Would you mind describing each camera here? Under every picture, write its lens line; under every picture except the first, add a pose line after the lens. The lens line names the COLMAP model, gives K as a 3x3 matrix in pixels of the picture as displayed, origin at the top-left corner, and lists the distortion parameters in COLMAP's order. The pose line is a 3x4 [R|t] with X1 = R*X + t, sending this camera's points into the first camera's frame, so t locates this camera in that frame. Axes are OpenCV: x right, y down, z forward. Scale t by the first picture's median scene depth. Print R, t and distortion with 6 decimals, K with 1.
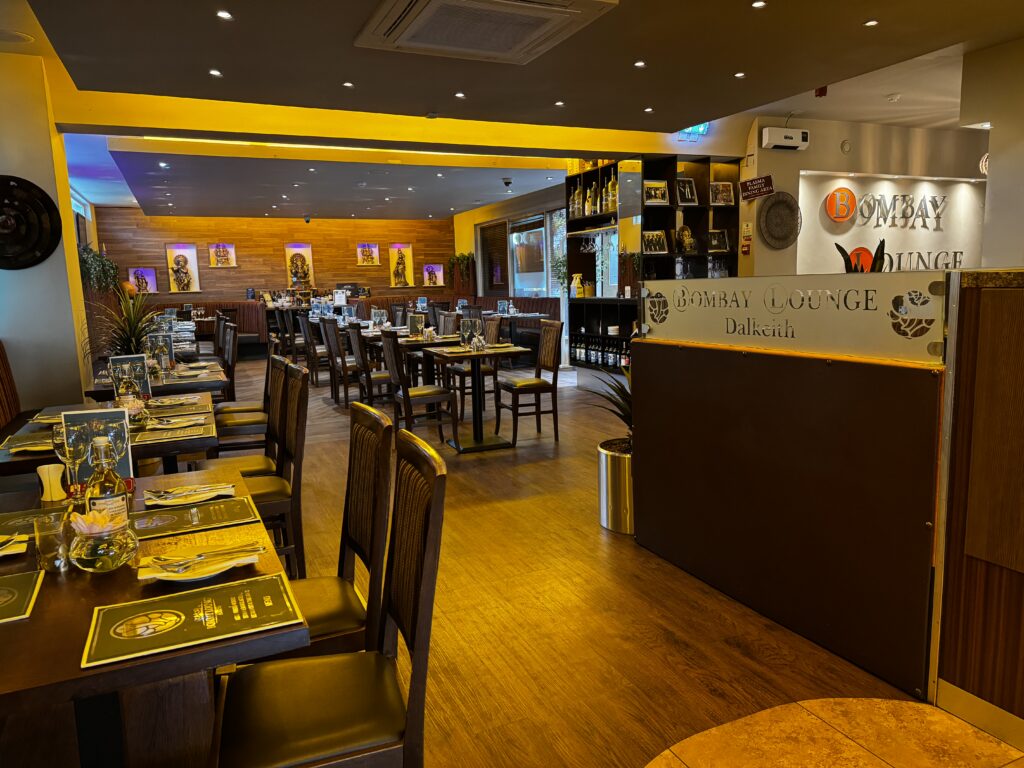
lens RADIAL K [[721.8, 0, 512.1], [0, 721.8, 380.8], [0, 0, 1]] dist [0.016009, -0.007641]
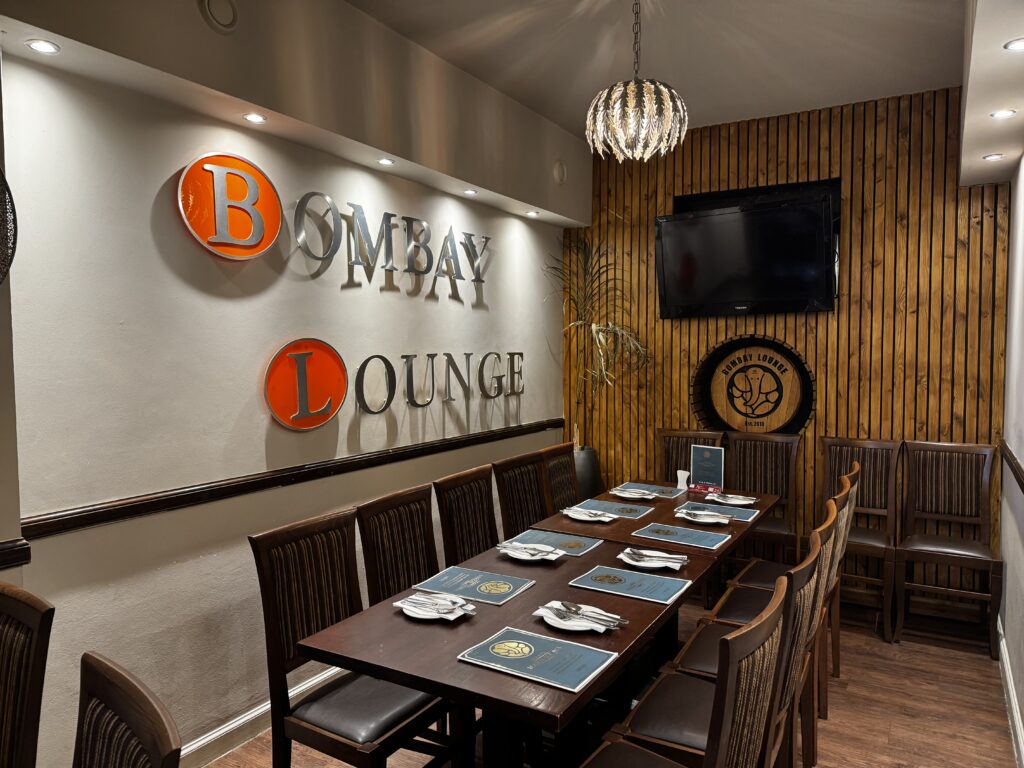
lens RADIAL K [[721.8, 0, 511.0], [0, 721.8, 385.7], [0, 0, 1]] dist [0.016009, -0.007641]
pose [[0.825137, -0.010406, 0.564837, 0.375143], [0.074668, 0.993068, -0.090783, -0.125386], [-0.559977, 0.117084, 0.820194, 0.676666]]
